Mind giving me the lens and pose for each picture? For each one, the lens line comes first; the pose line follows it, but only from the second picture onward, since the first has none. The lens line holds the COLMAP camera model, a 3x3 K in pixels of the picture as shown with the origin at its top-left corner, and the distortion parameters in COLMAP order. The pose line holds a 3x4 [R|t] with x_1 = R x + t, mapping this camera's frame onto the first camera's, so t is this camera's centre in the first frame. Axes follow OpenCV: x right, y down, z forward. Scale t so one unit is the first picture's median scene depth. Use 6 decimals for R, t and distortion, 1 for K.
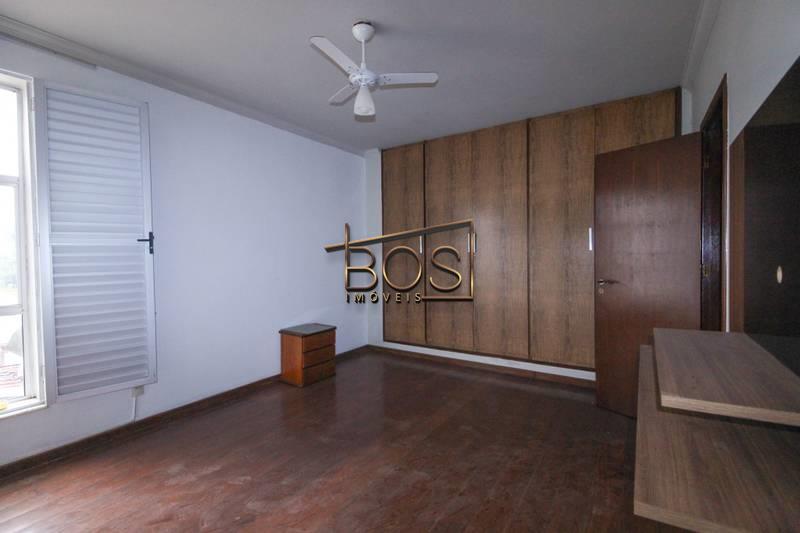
lens RADIAL K [[350.8, 0, 404.3], [0, 350.8, 266.9], [0, 0, 1]] dist [-0.004568, -0.000336]
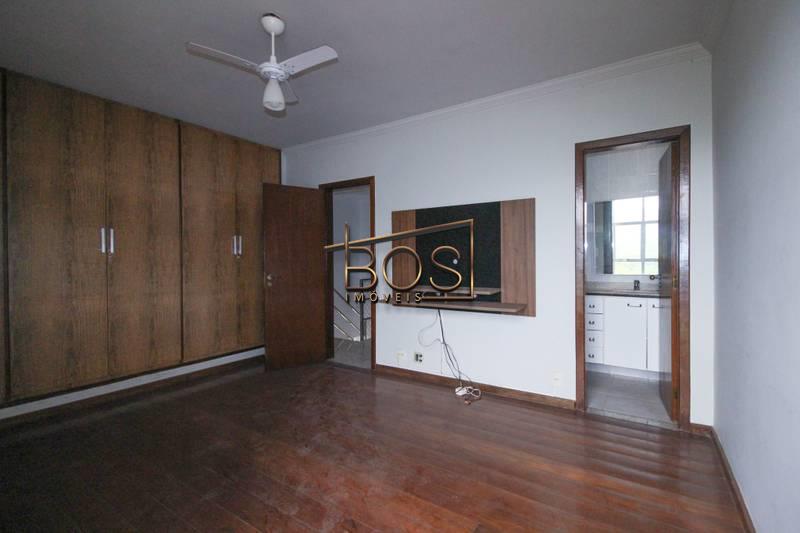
lens RADIAL K [[368.3, 0, 401.8], [0, 368.3, 260.2], [0, 0, 1]] dist [0.000777, -0.001389]
pose [[0.010568, -0.000564, 0.999944, -0.679600], [0.018639, 0.999826, 0.000367, -0.014528], [-0.999770, 0.018634, 0.010577, 0.368988]]
